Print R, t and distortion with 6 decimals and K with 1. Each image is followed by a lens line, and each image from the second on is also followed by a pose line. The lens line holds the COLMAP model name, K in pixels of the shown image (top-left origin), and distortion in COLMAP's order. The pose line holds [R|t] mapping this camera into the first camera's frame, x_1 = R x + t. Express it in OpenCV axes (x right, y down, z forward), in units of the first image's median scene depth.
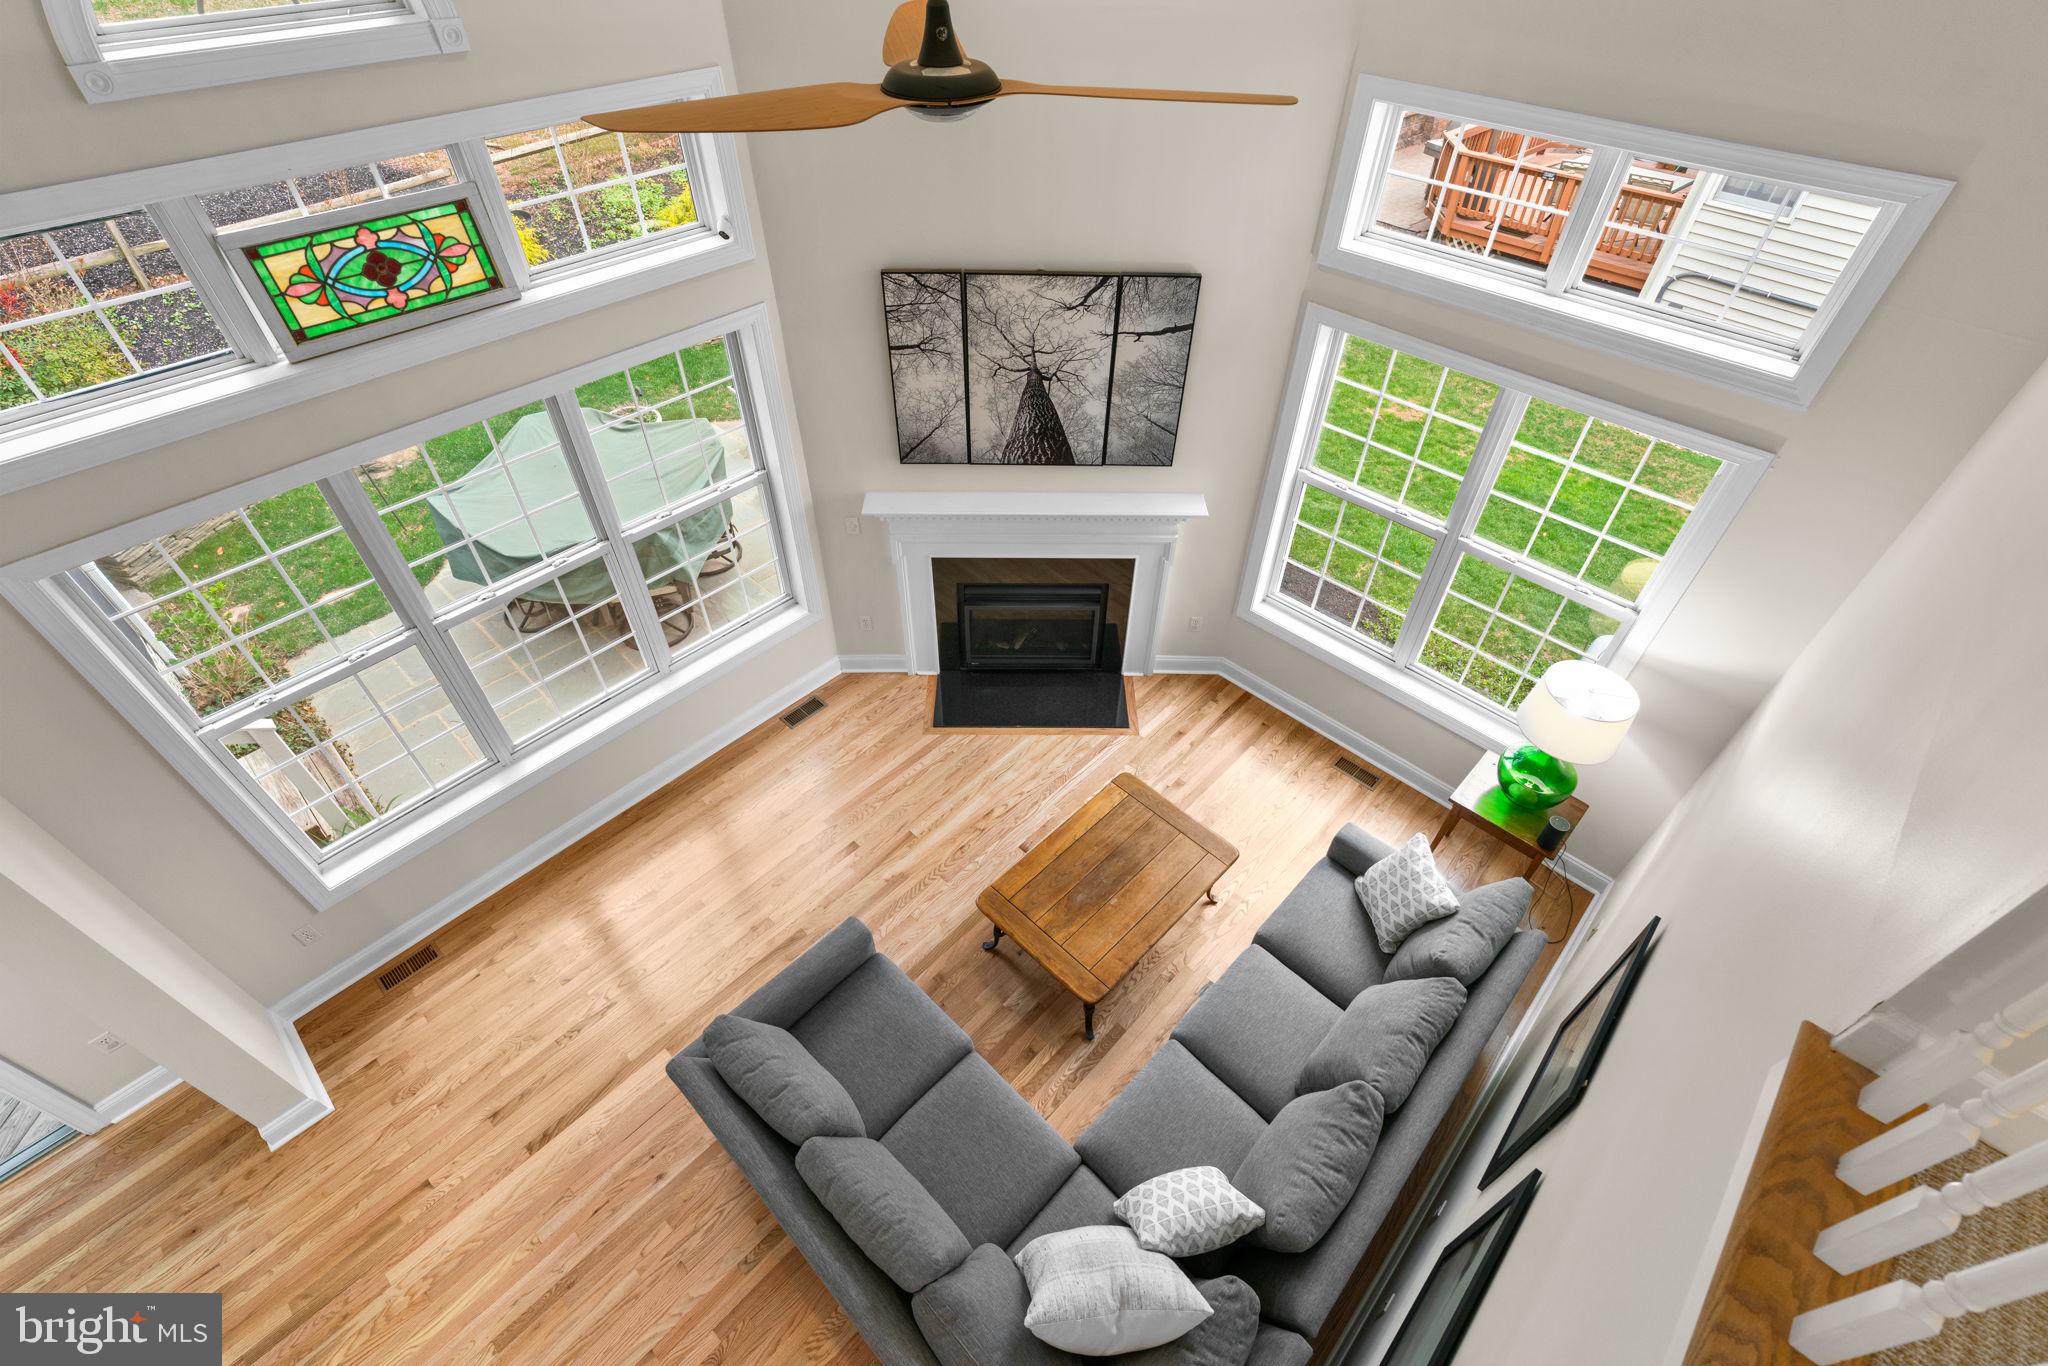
lens RADIAL K [[921.9, 0, 1017.4], [0, 921.9, 653.0], [0, 0, 1]] dist [-0.008289, 0.002973]
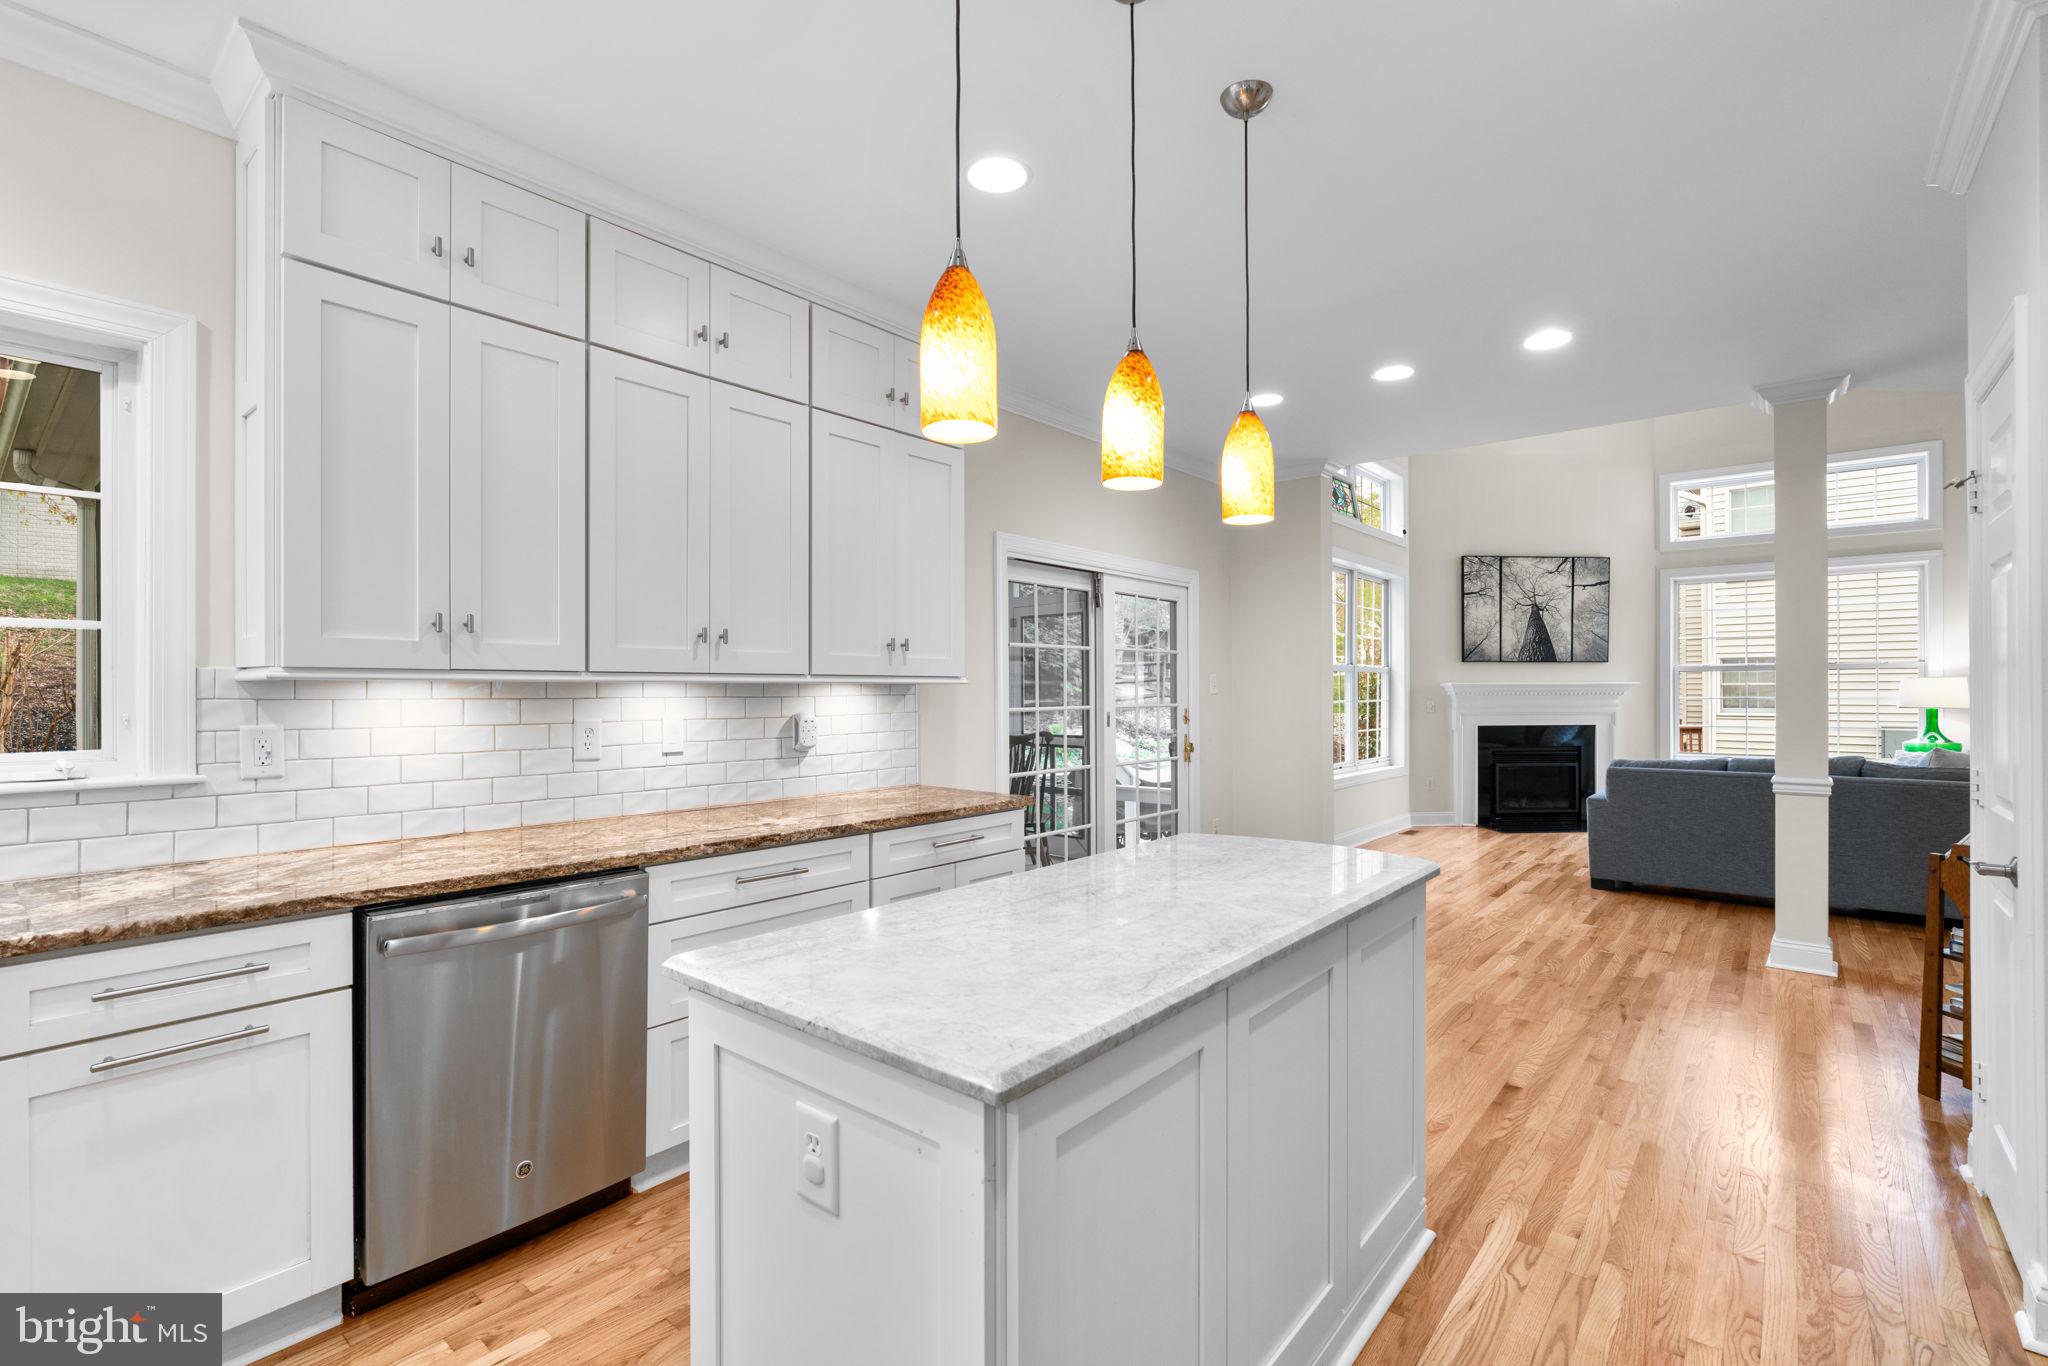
lens RADIAL K [[921.9, 0, 1004.1], [0, 921.9, 688.3], [0, 0, 1]] dist [-0.008289, 0.002973]
pose [[0.998305, -0.011045, 0.057141, -1.244412], [0.047232, 0.727395, -0.684591, 1.126325], [-0.034003, 0.686130, 0.726684, -0.263361]]
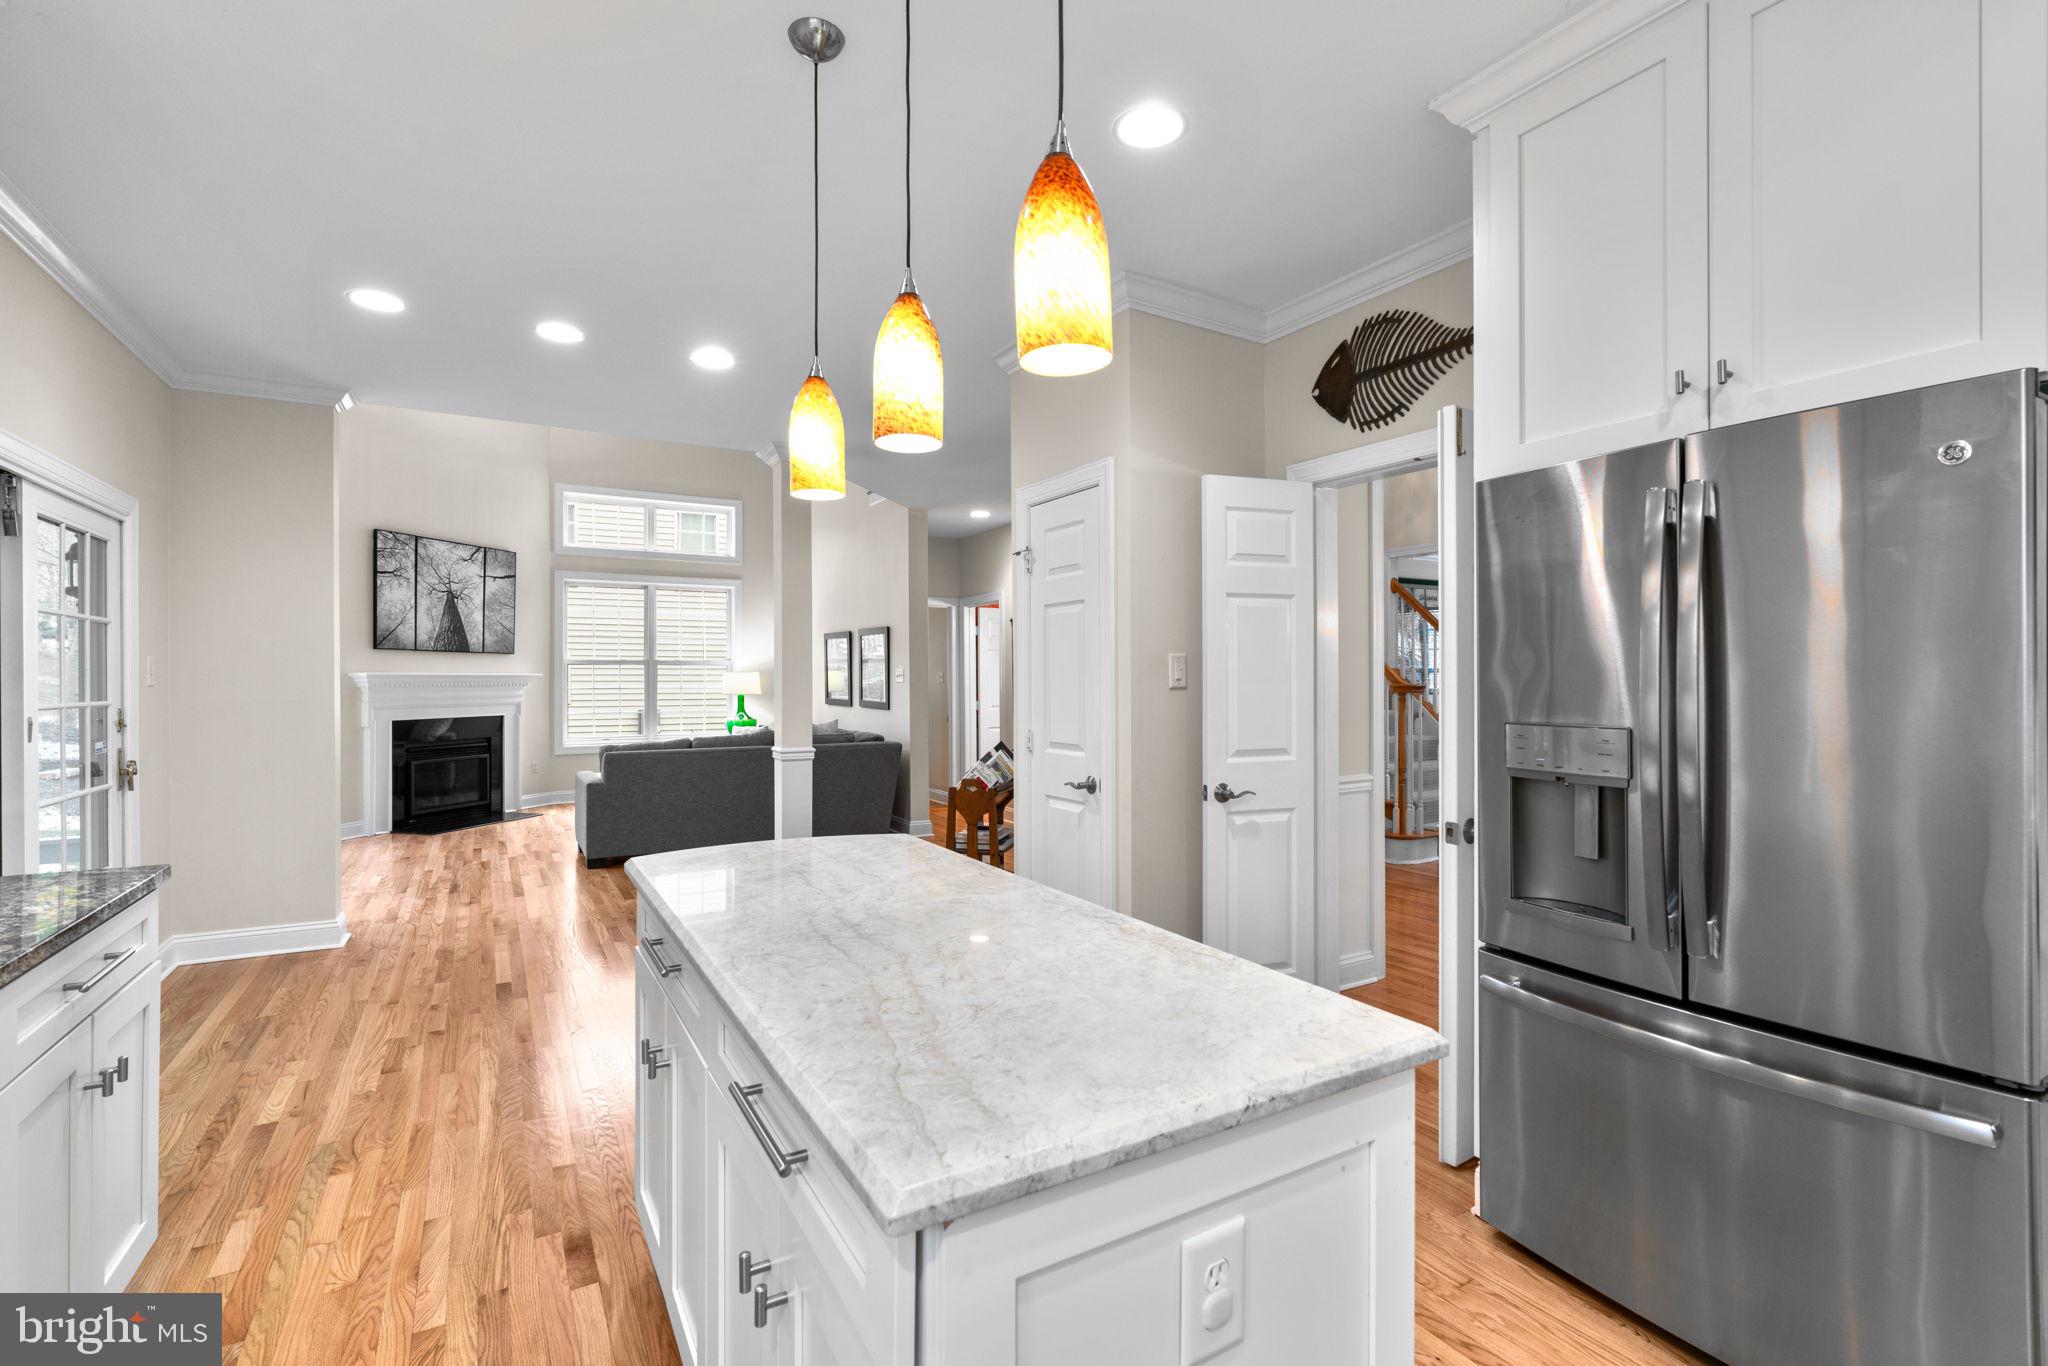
lens RADIAL K [[921.9, 0, 1031.7], [0, 921.9, 676.0], [0, 0, 1]] dist [-0.008289, 0.002973]
pose [[0.266772, -0.004667, 0.963748, -1.492058], [0.661890, 0.727745, -0.179691, 0.949587], [-0.700524, 0.685832, 0.197231, -0.077106]]
